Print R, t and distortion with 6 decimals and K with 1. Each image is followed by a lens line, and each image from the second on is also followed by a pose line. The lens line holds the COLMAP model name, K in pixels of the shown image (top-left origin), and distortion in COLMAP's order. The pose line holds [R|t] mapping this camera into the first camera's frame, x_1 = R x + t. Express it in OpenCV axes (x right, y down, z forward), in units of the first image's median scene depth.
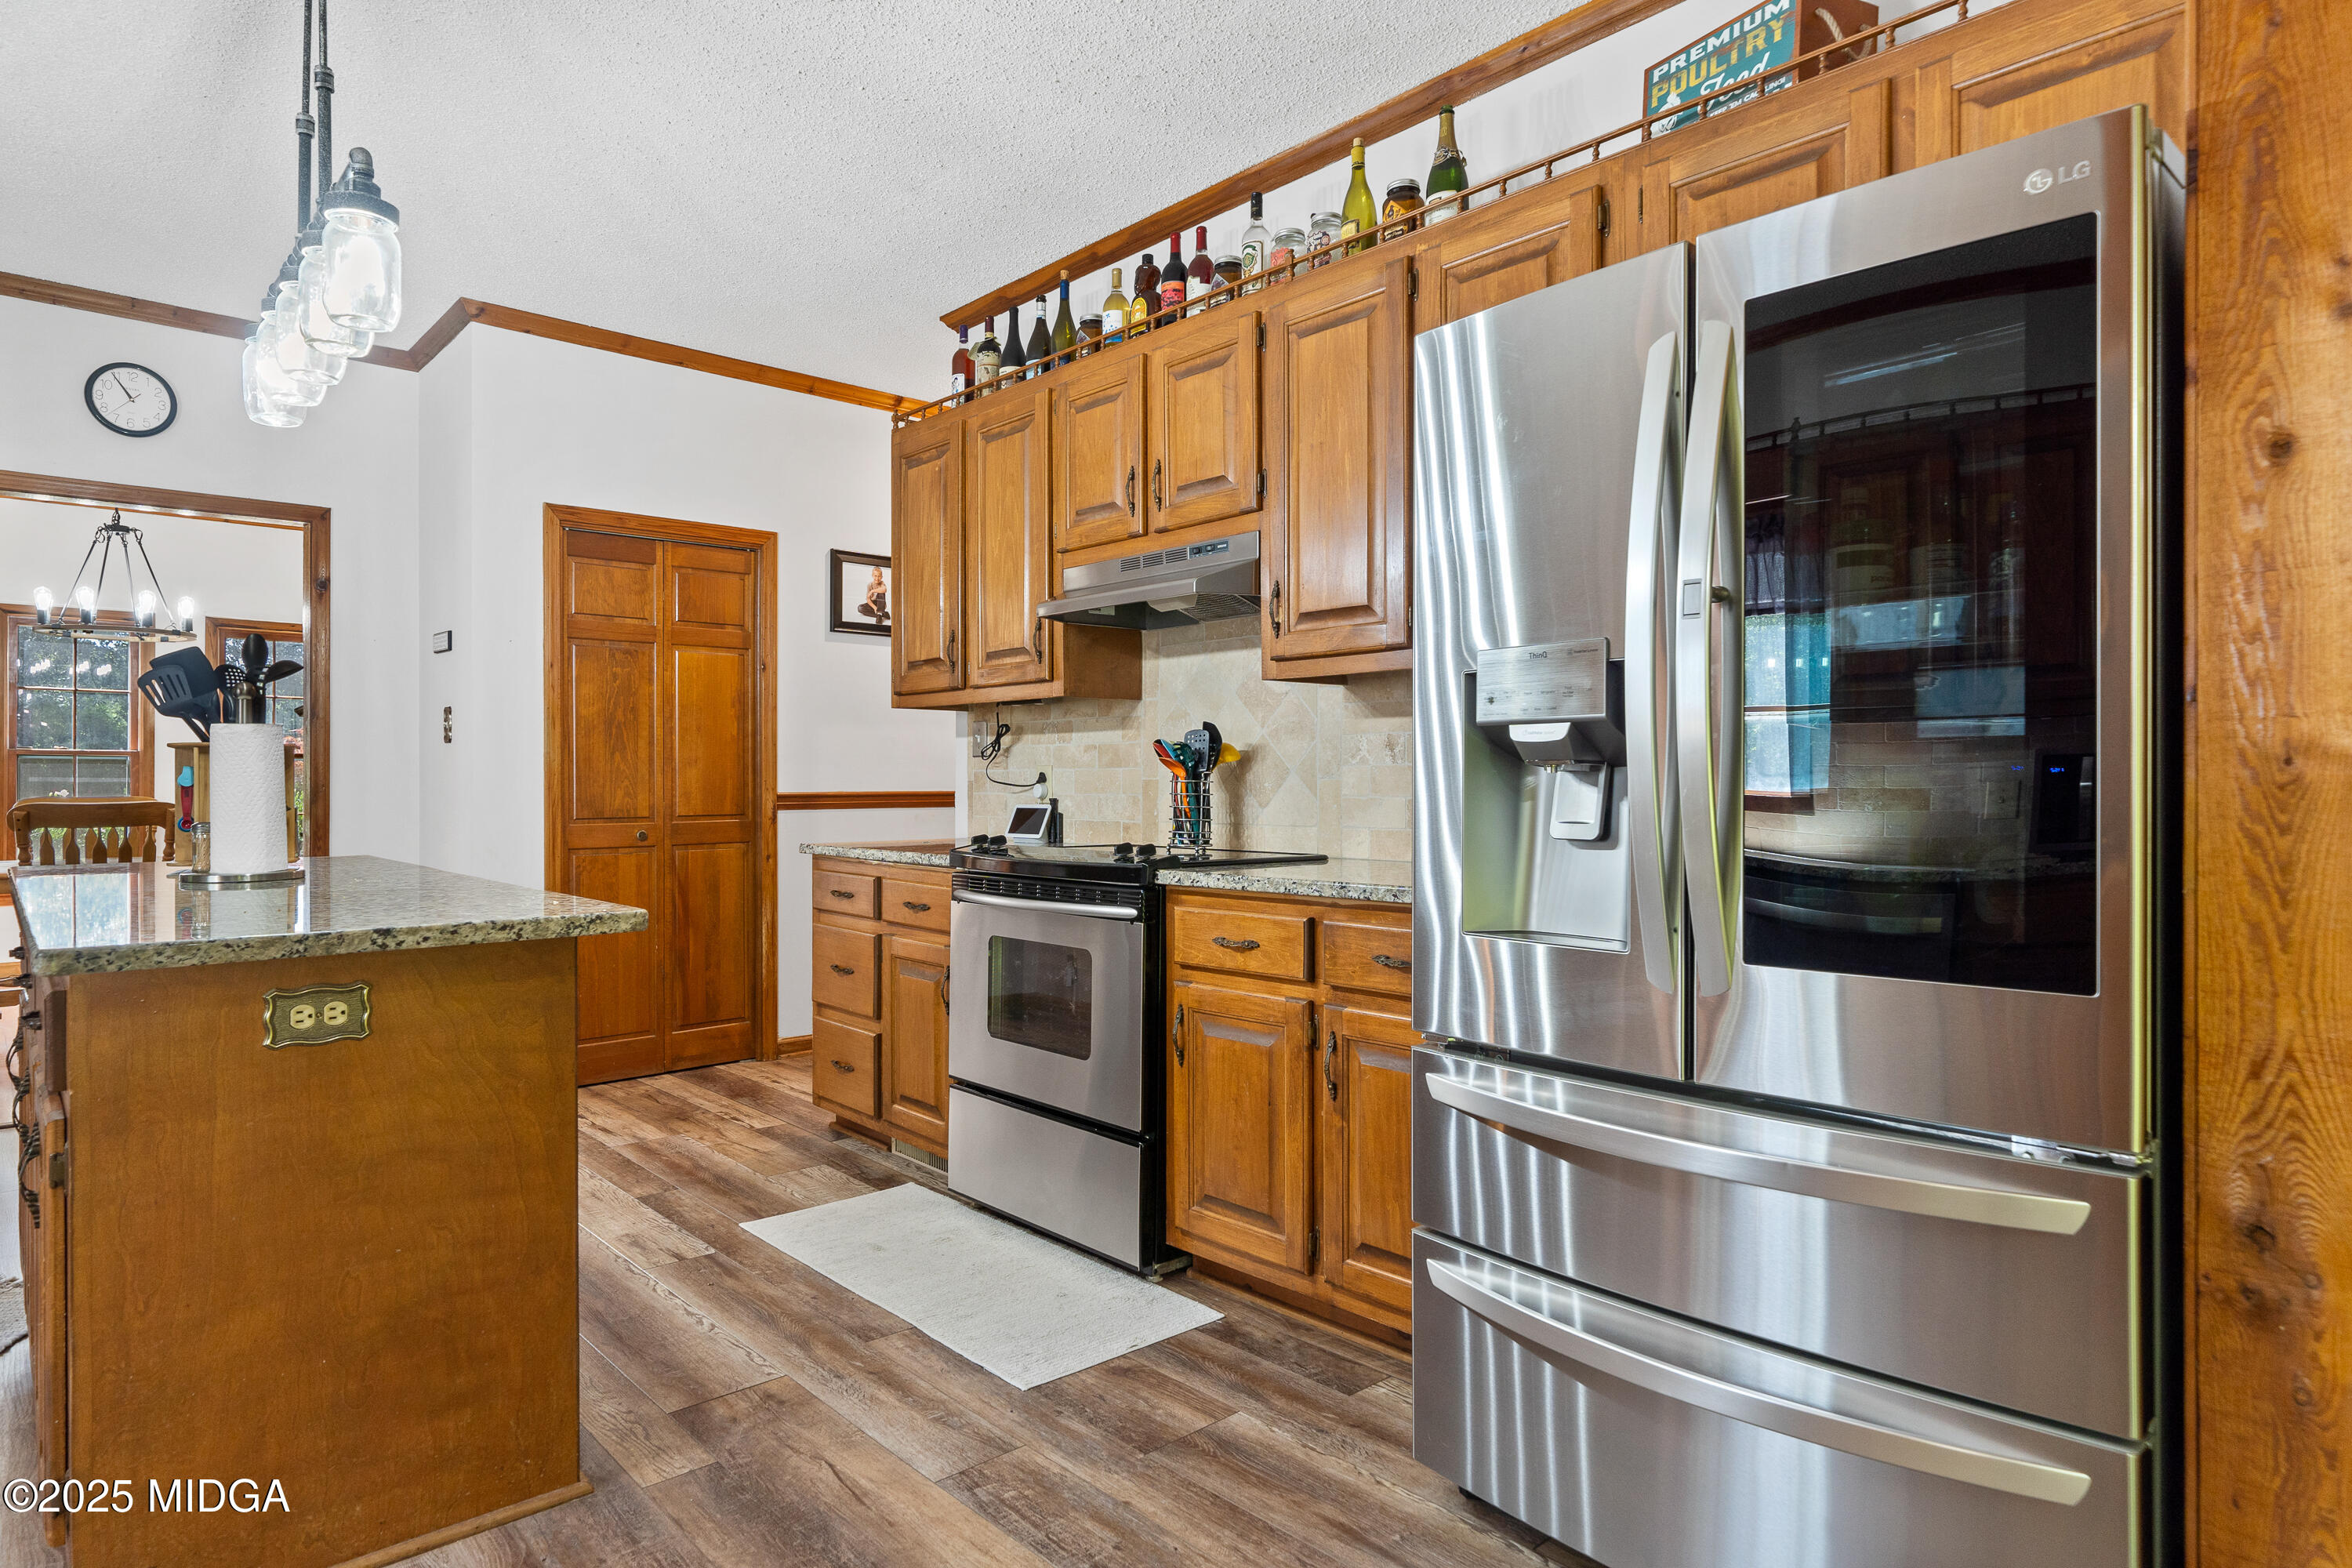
lens RADIAL K [[1302.7, 0, 1153.6], [0, 1302.7, 796.6], [0, 0, 1]] dist [-0.002910, -0.001540]
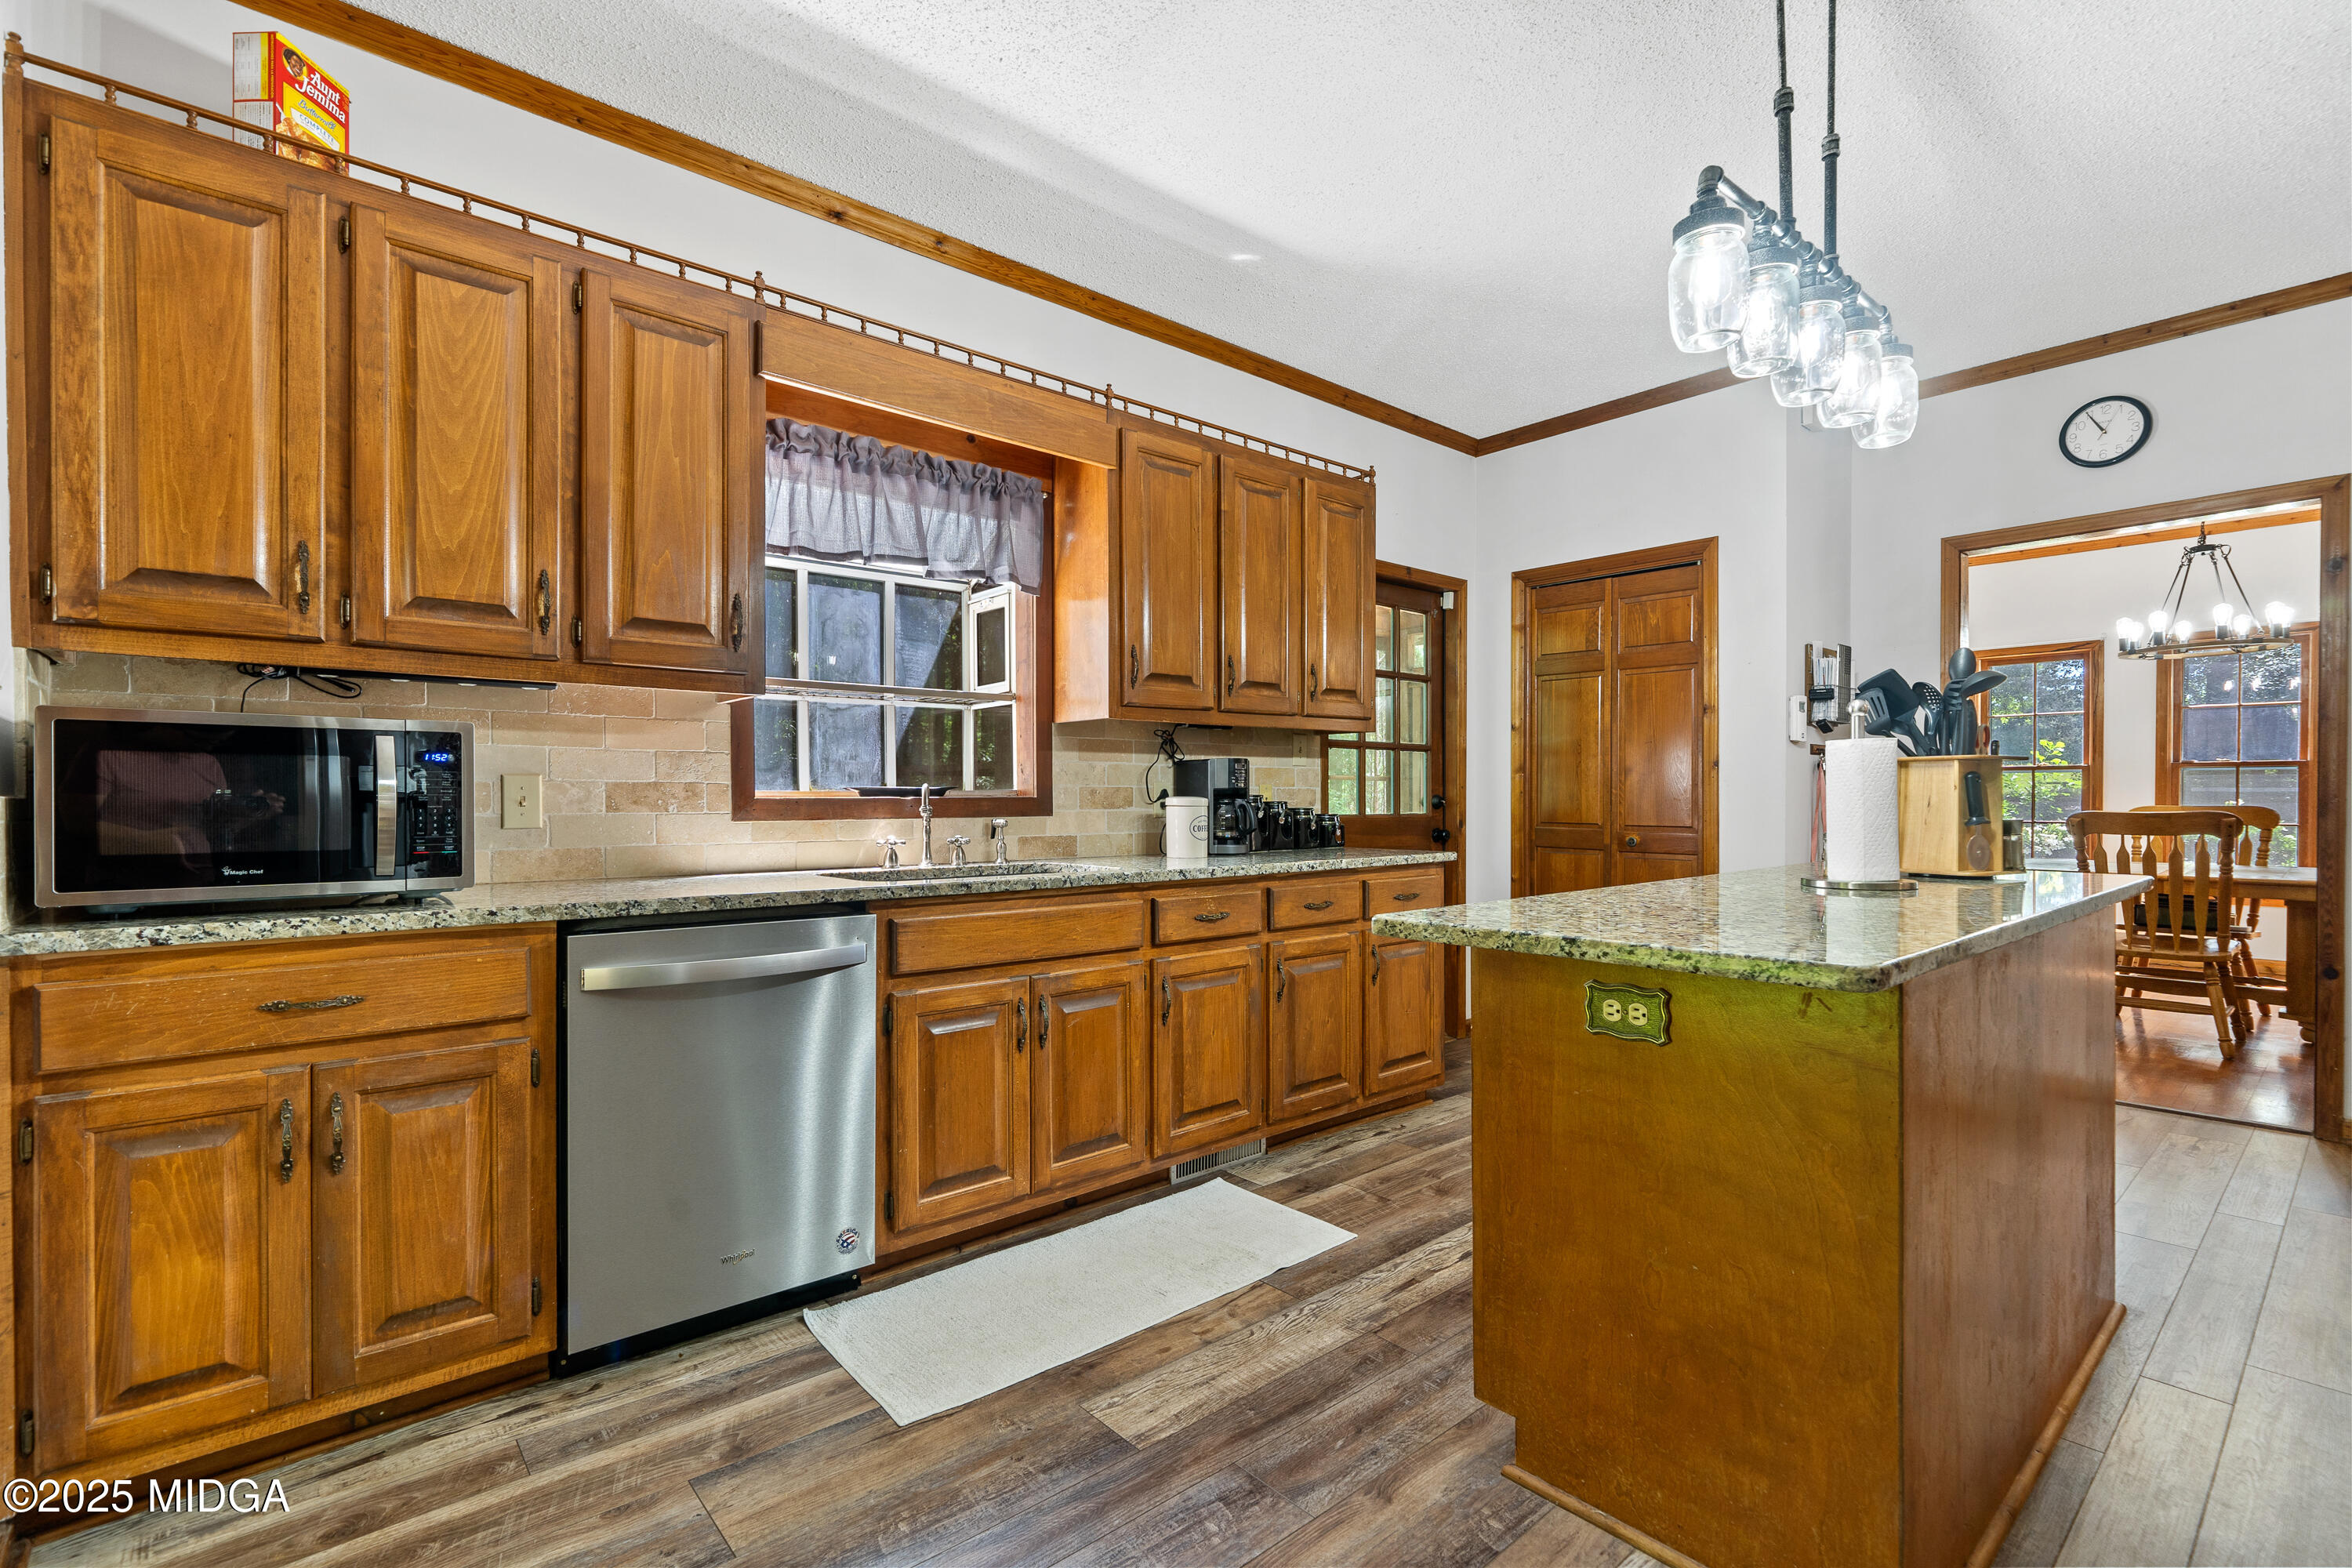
lens RADIAL K [[1050.1, 0, 1156.6], [0, 1050.1, 811.8], [0, 0, 1]] dist [0.003241, 0.000026]
pose [[-0.034868, 0.011741, -0.999323, 0.131945], [-0.004716, 0.999918, 0.011912, -0.004217], [0.999381, 0.005128, -0.034809, 0.341938]]
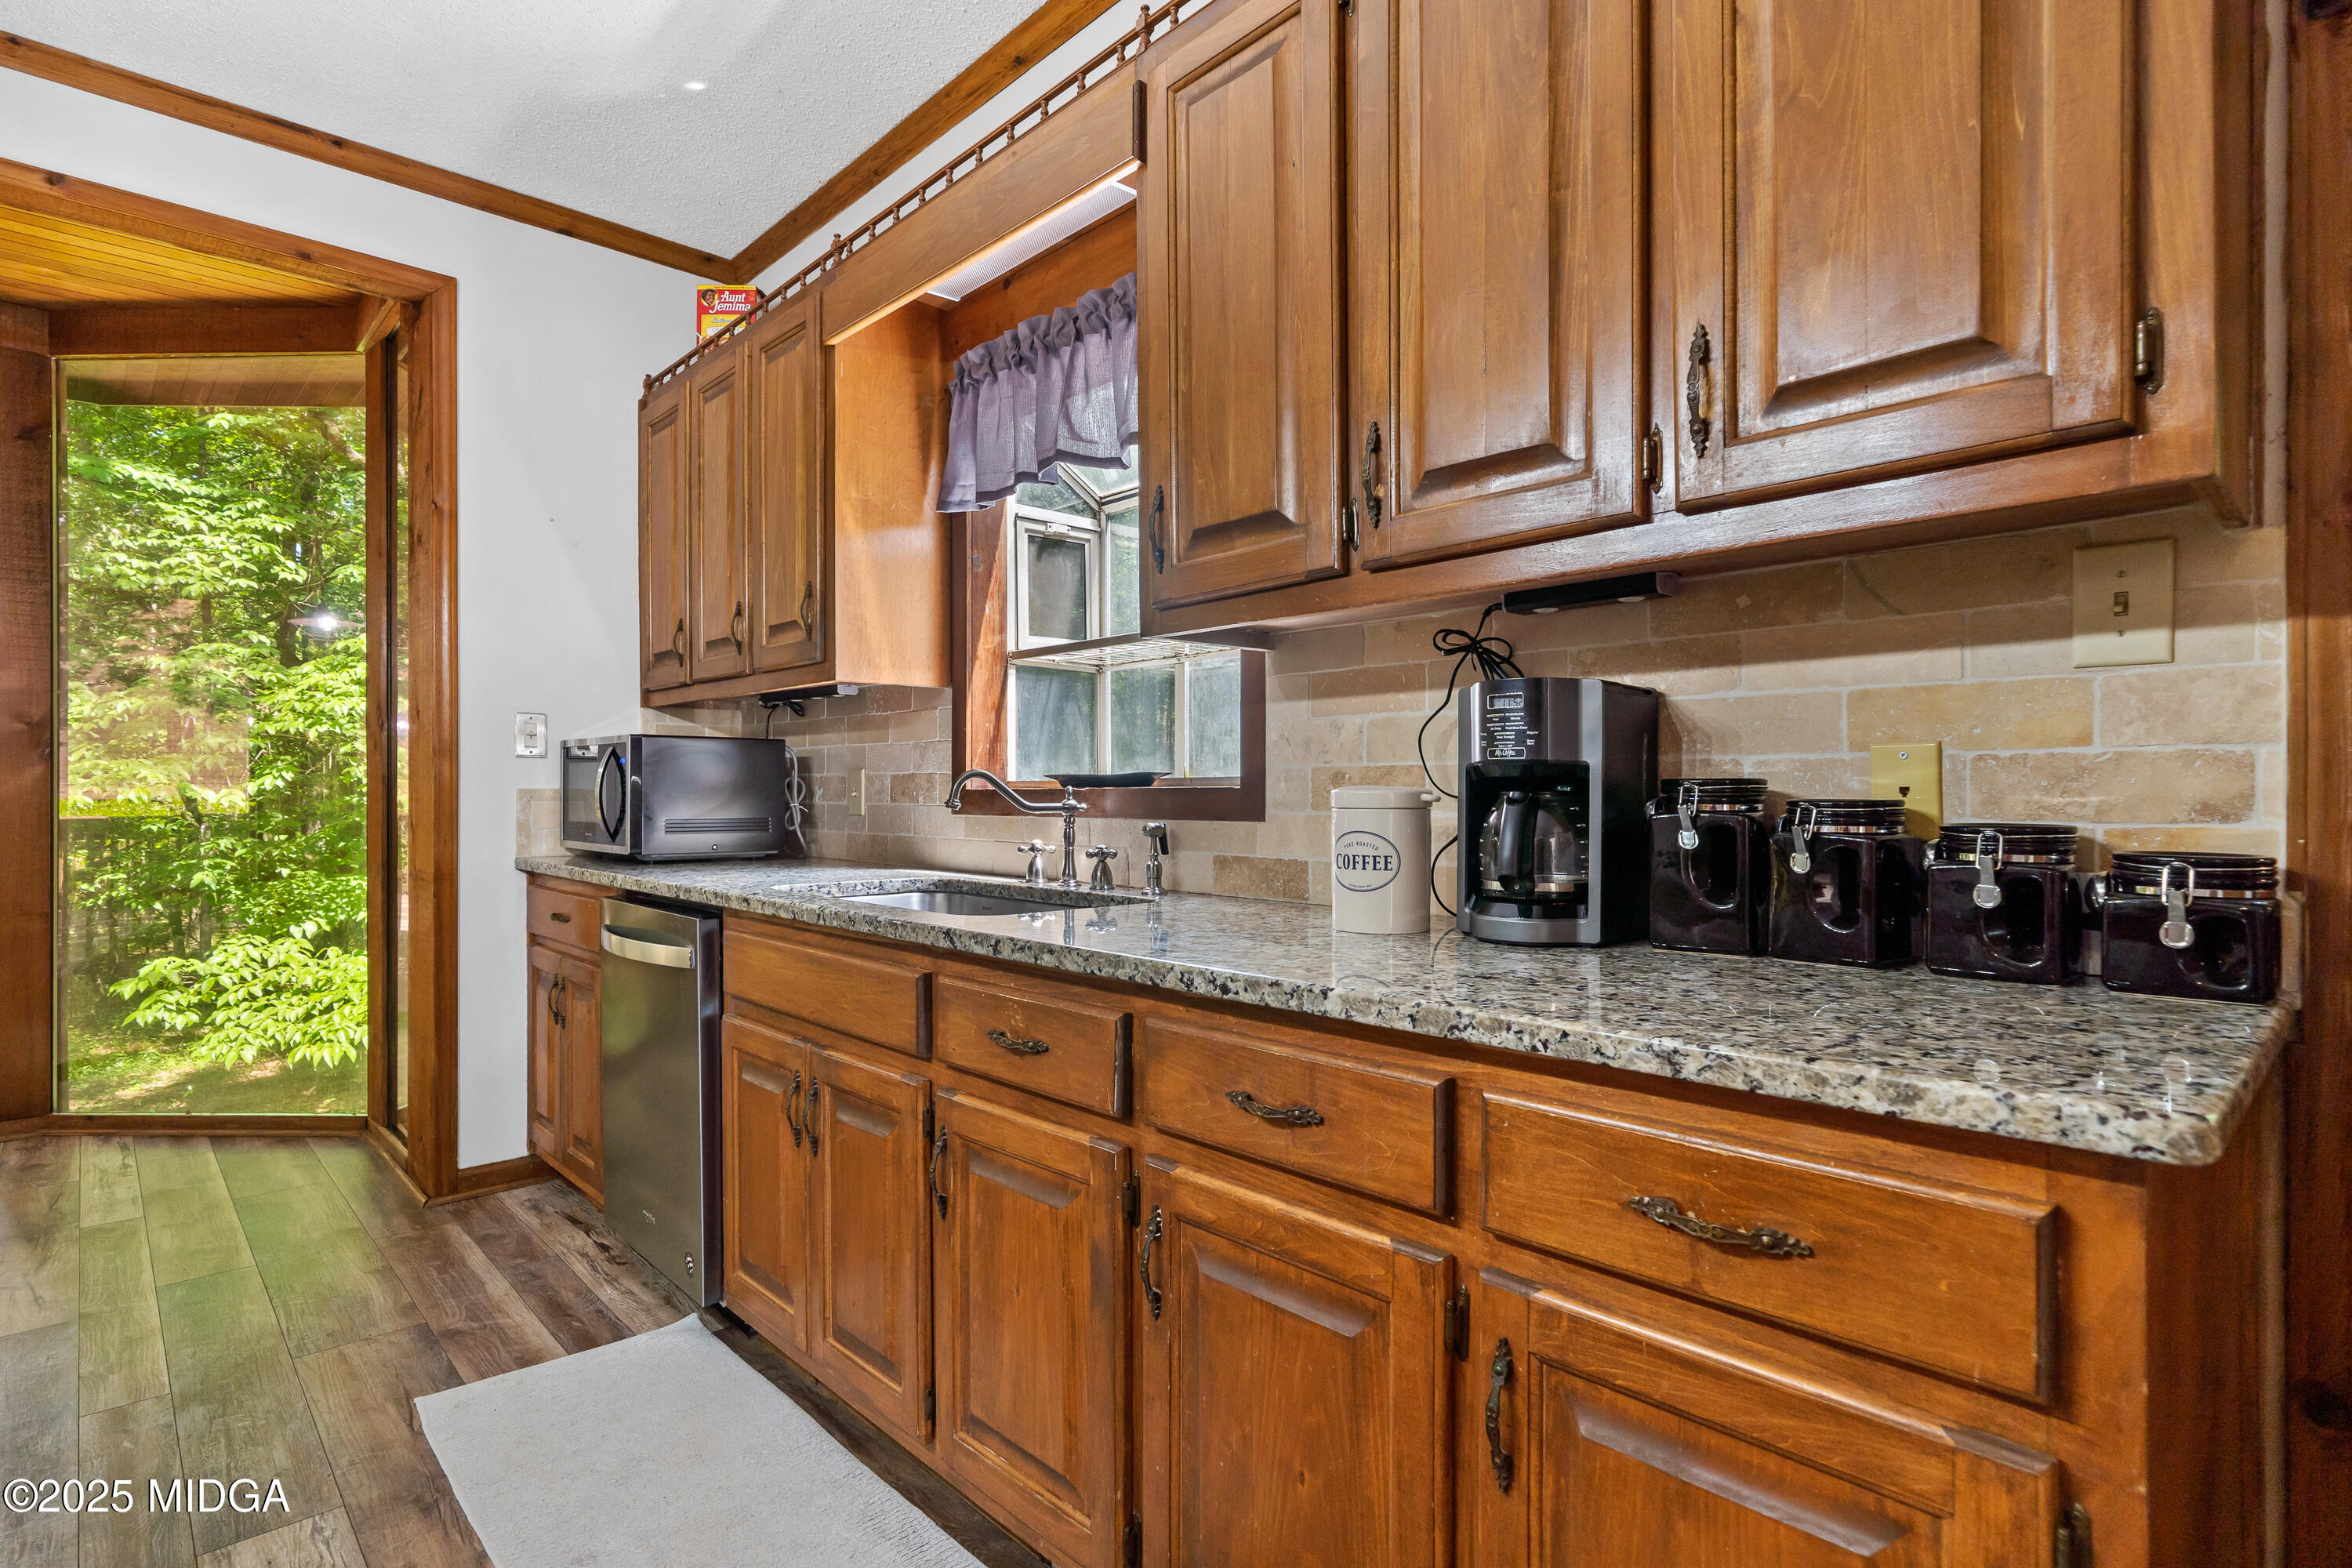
lens RADIAL K [[1175.0, 0, 1156.9], [0, 1175.0, 796.2], [0, 0, 1]] dist [0.001344, 0.000556]
pose [[-0.999990, 0.001467, -0.004218, -0.825099], [0.001412, 0.999917, 0.012830, -0.008887], [0.004236, 0.012824, -0.999909, 0.831605]]
